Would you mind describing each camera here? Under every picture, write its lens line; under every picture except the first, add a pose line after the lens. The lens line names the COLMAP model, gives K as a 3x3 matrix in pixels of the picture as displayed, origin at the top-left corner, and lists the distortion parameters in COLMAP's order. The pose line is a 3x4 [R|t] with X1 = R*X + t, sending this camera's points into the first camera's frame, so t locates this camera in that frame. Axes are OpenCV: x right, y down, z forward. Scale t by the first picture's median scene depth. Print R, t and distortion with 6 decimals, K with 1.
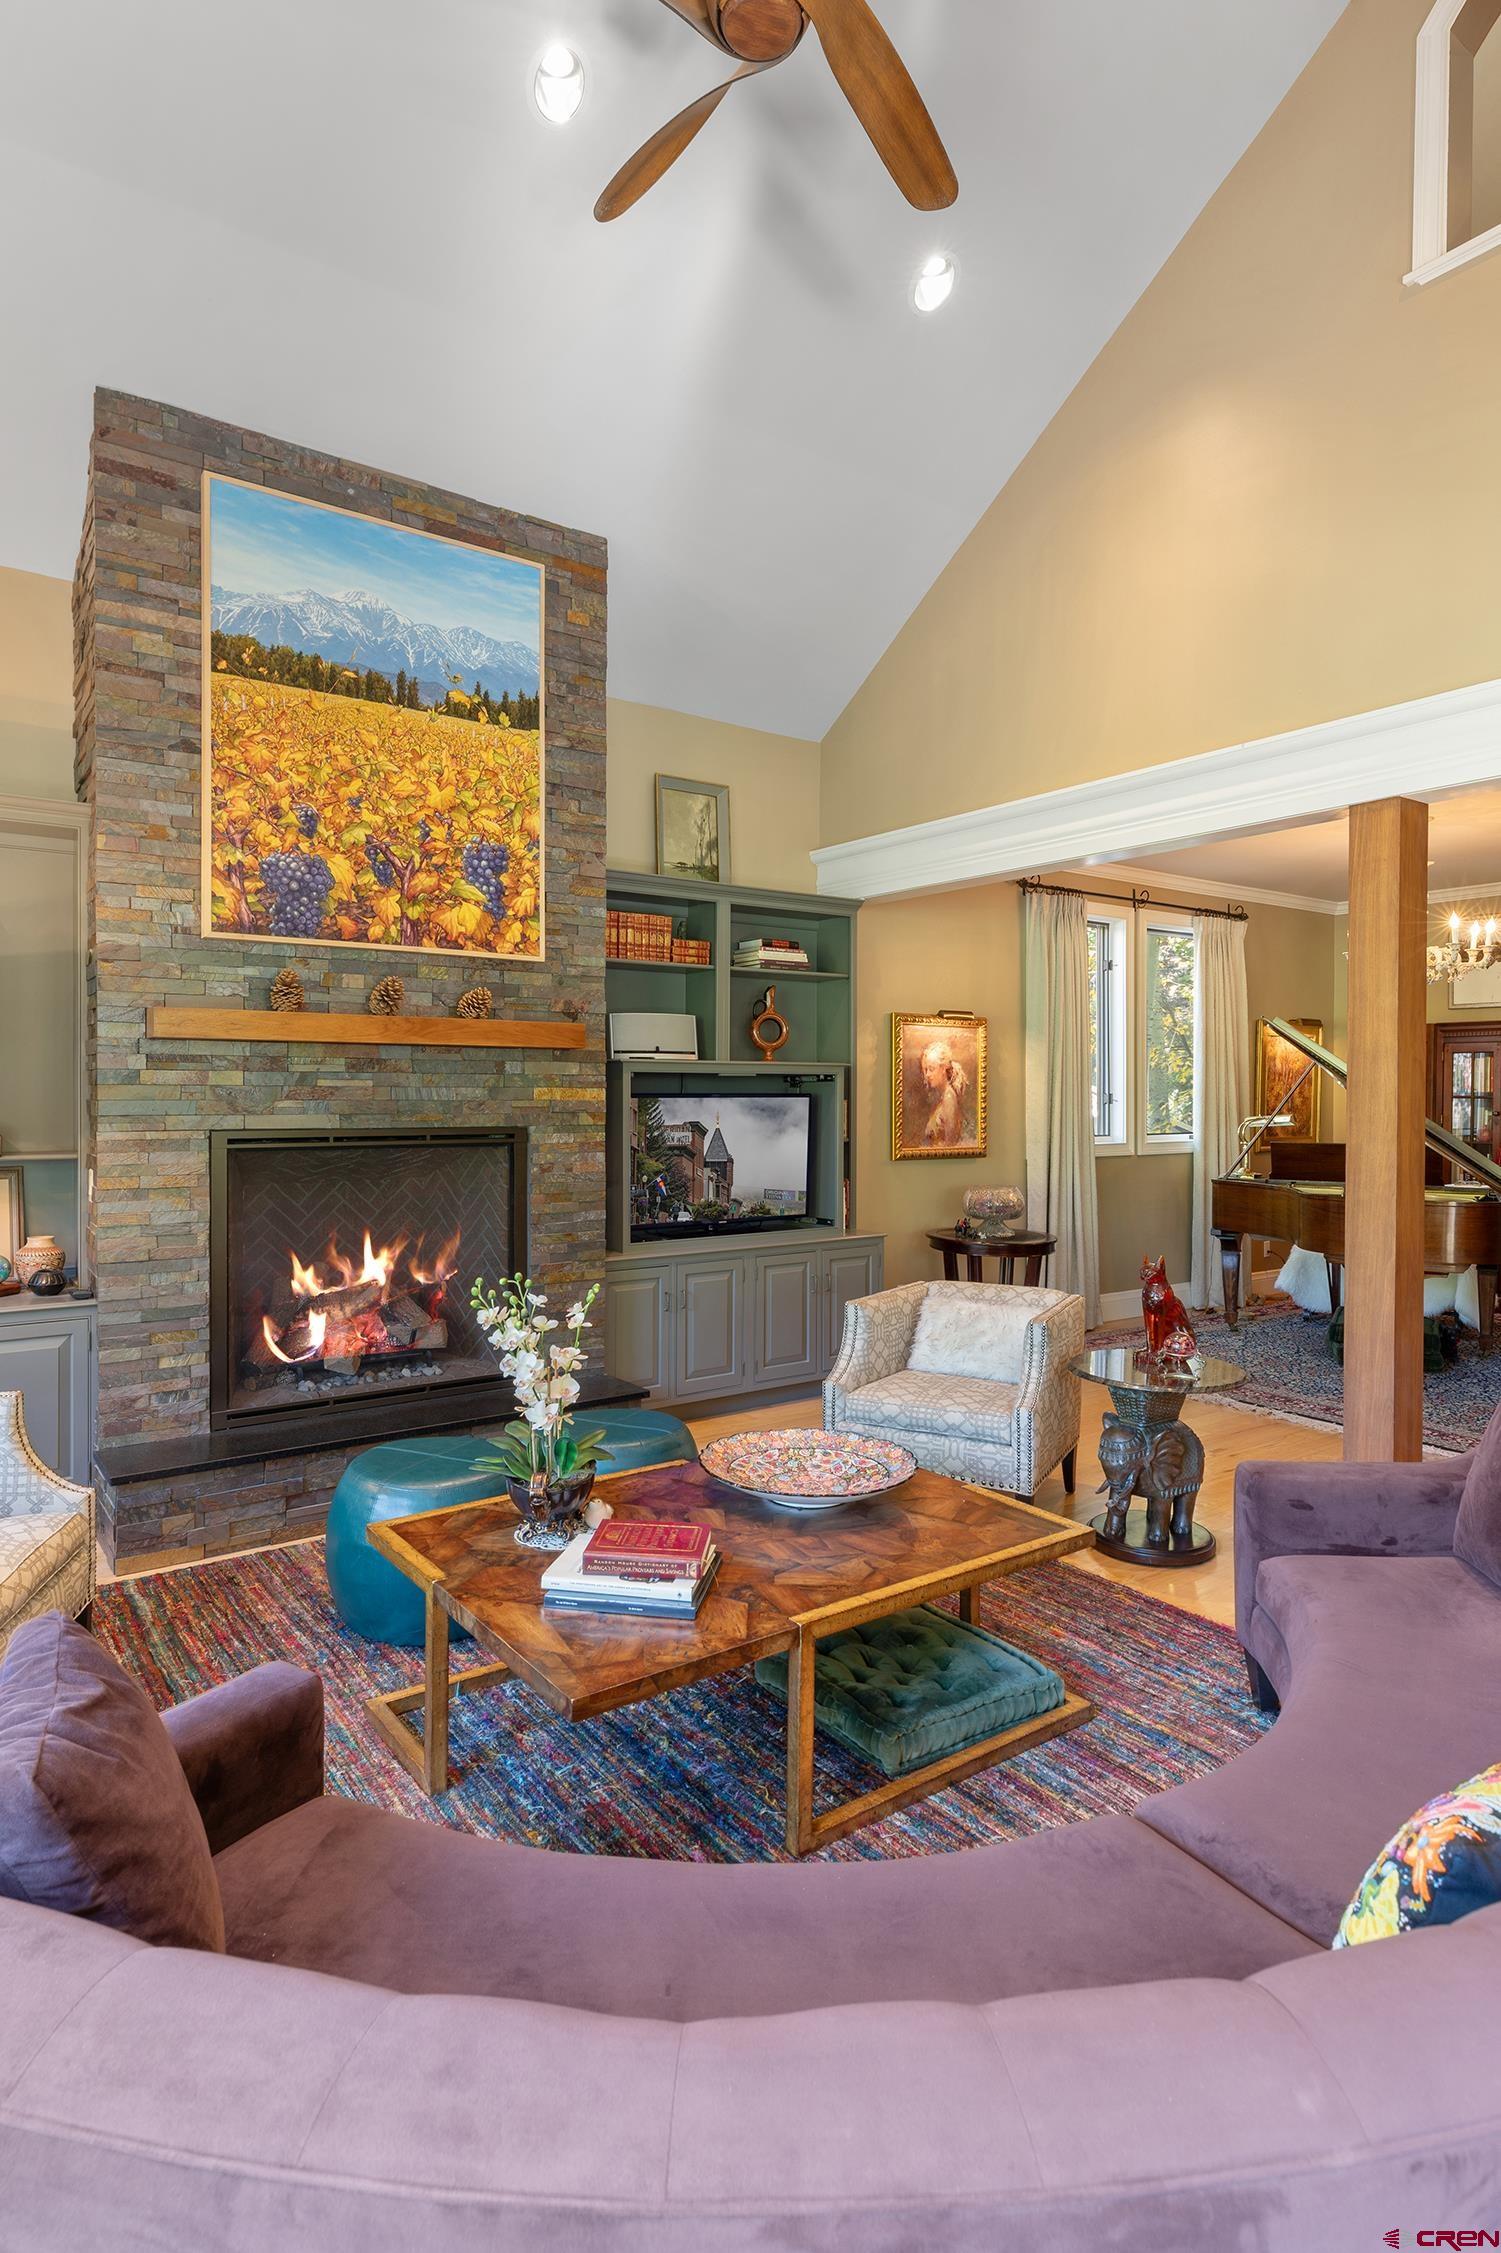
lens RADIAL K [[1277.9, 0, 725.6], [0, 1277.9, 1114.4], [0, 0, 1]] dist [0.007601, 0.010352]
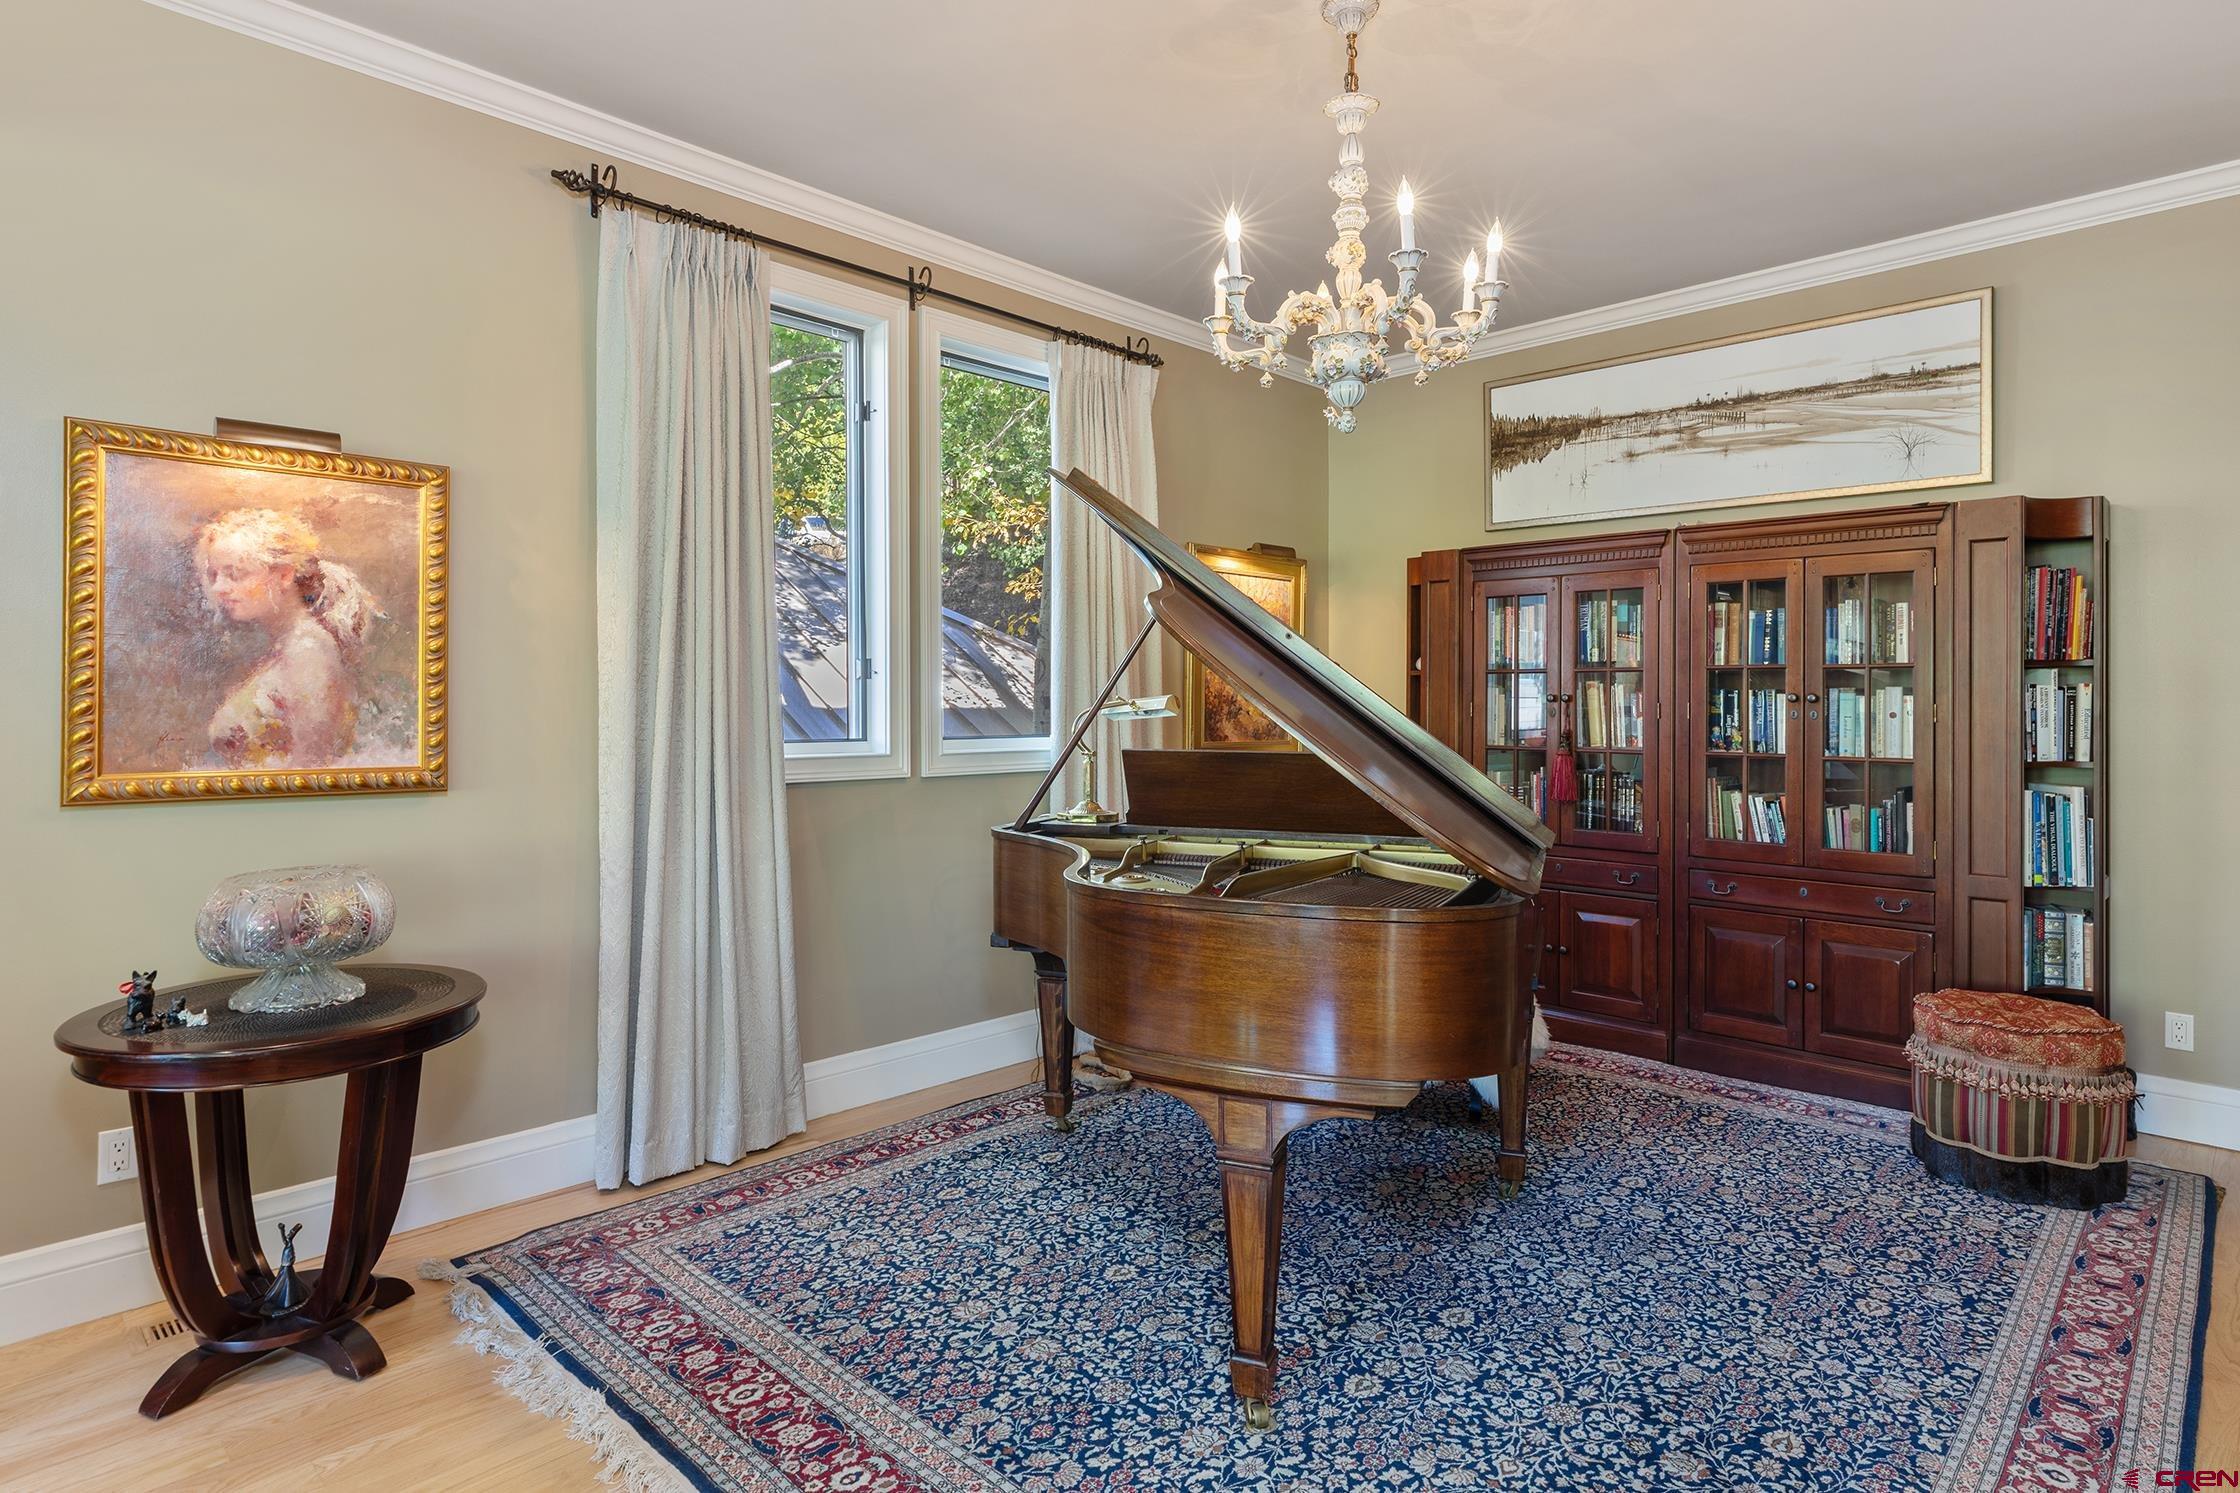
lens RADIAL K [[1270.5, 0, 1134.0], [0, 1270.5, 712.3], [0, 0, 1]] dist [0.007601, 0.010352]
pose [[0.982736, -0.003053, 0.184987, 0.602170], [0.005370, 0.999913, -0.012024, 0.023575], [-0.184935, 0.012810, 0.982667, 0.915874]]
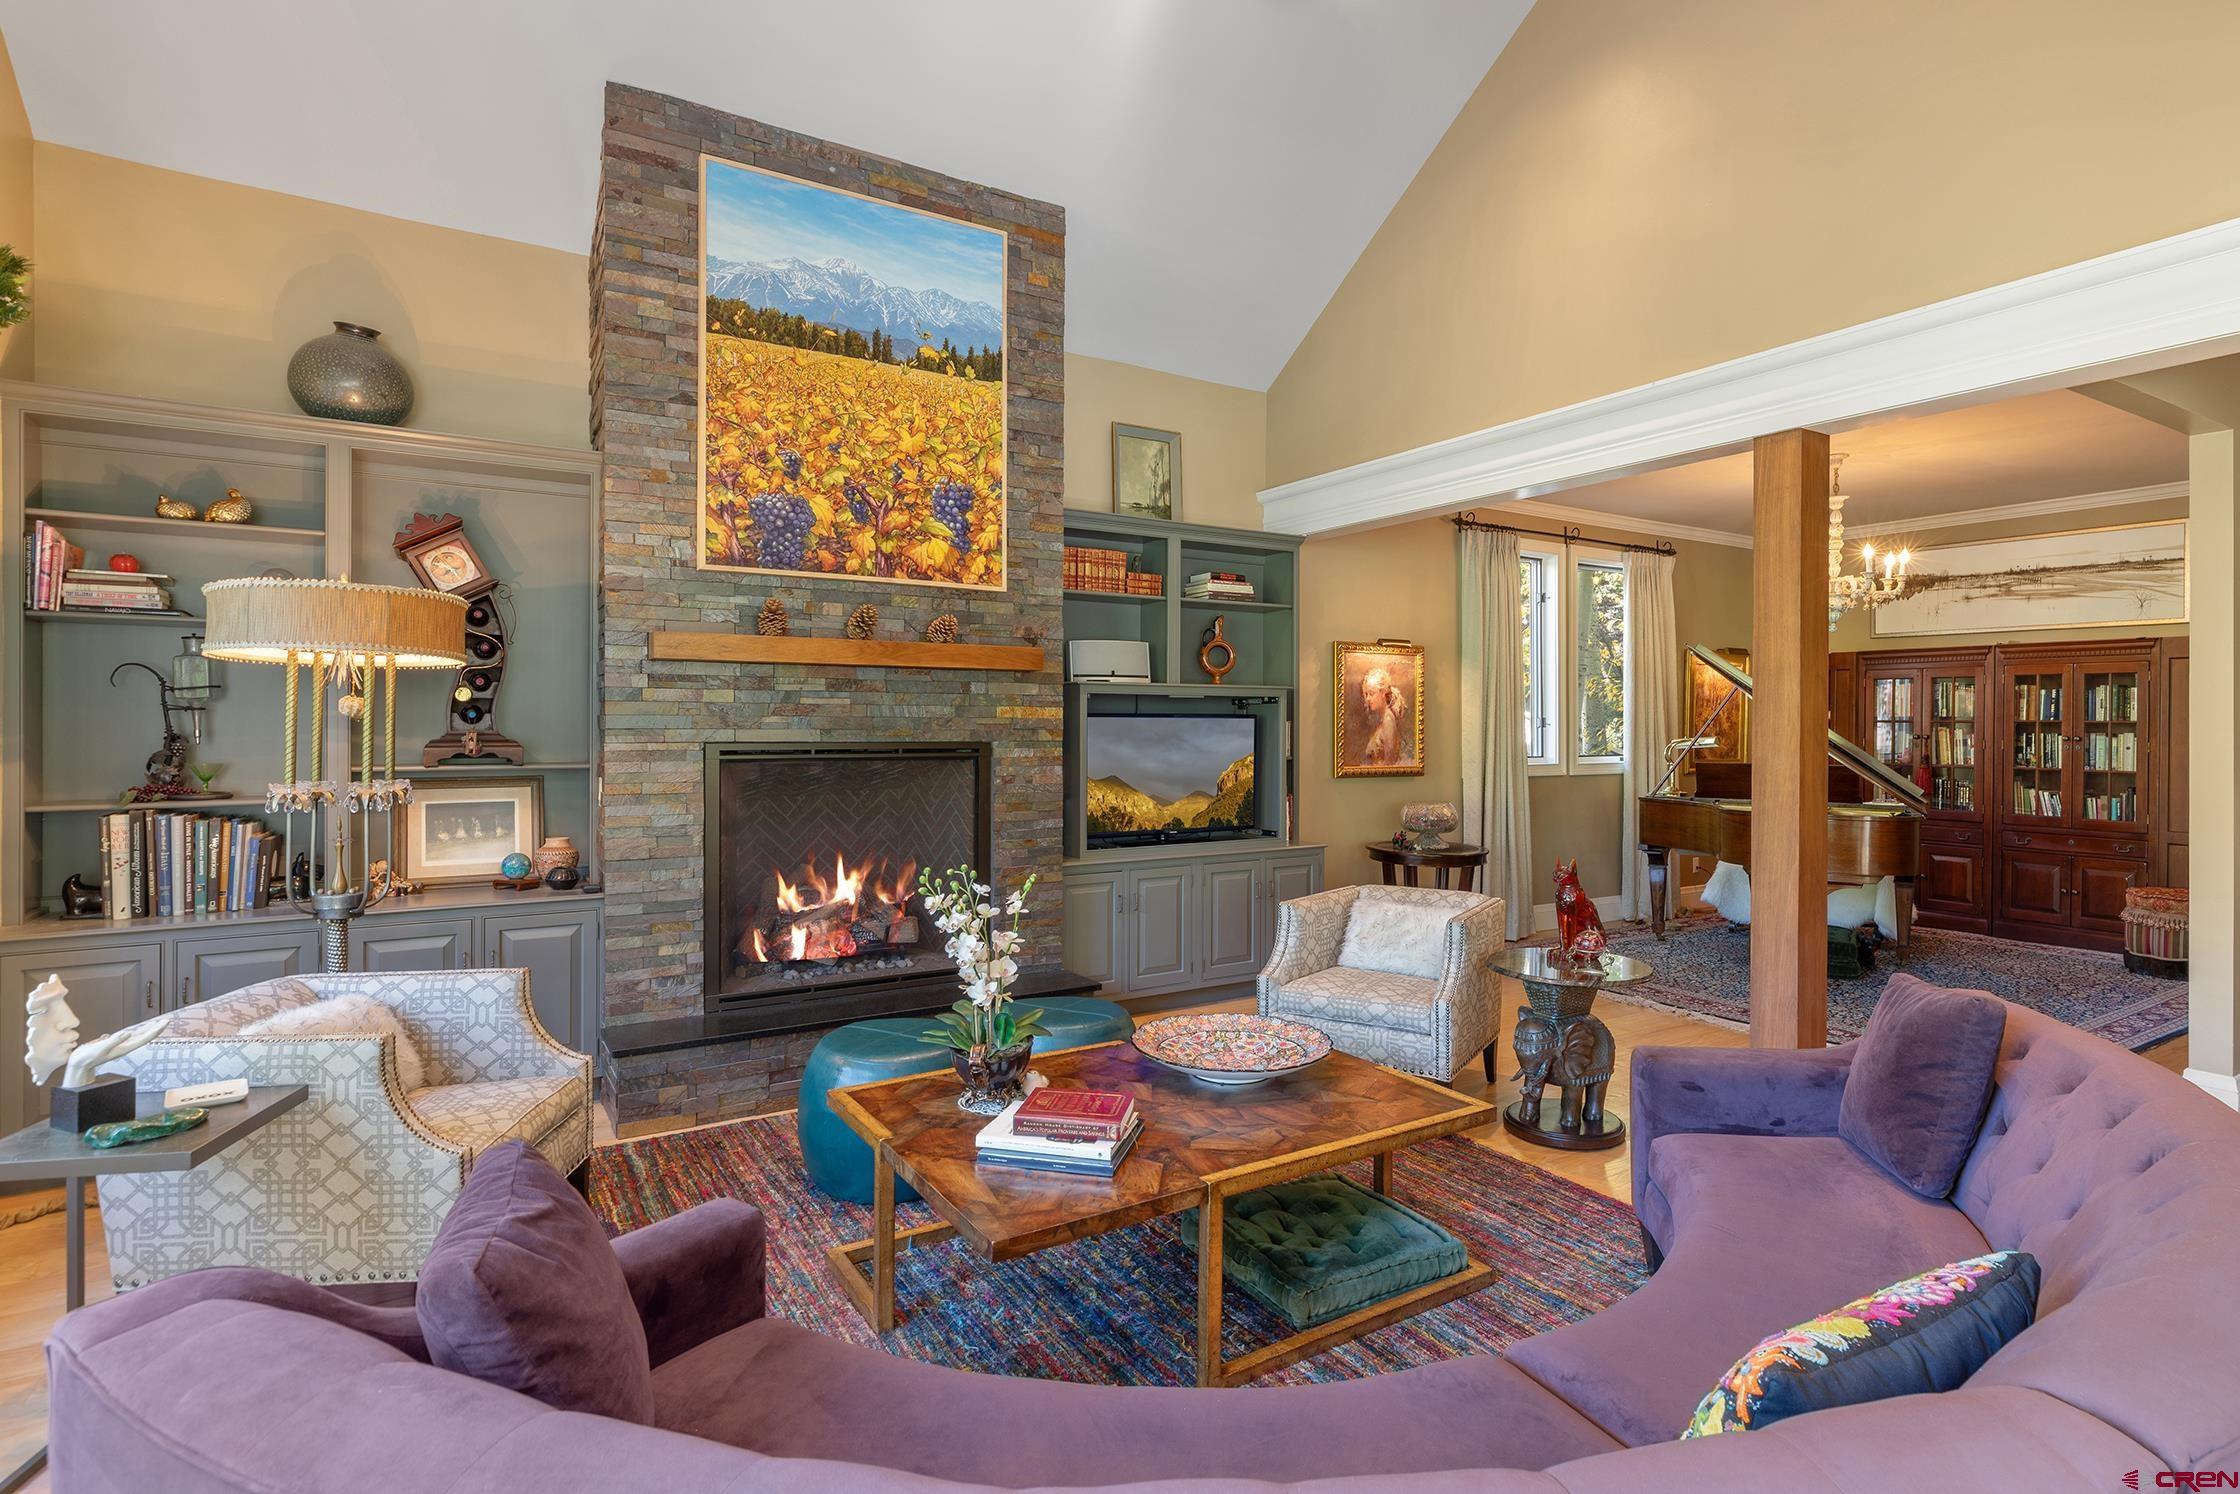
lens RADIAL K [[1175.7, 0, 1137.1], [0, 1175.7, 738.3], [0, 0, 1]] dist [0.005719, 0.003404]
pose [[0.998511, 0.000161, -0.054559, 0.029039], [-0.000548, 0.999975, -0.007077, 0.015614], [0.054556, 0.007097, 0.998485, -0.002589]]
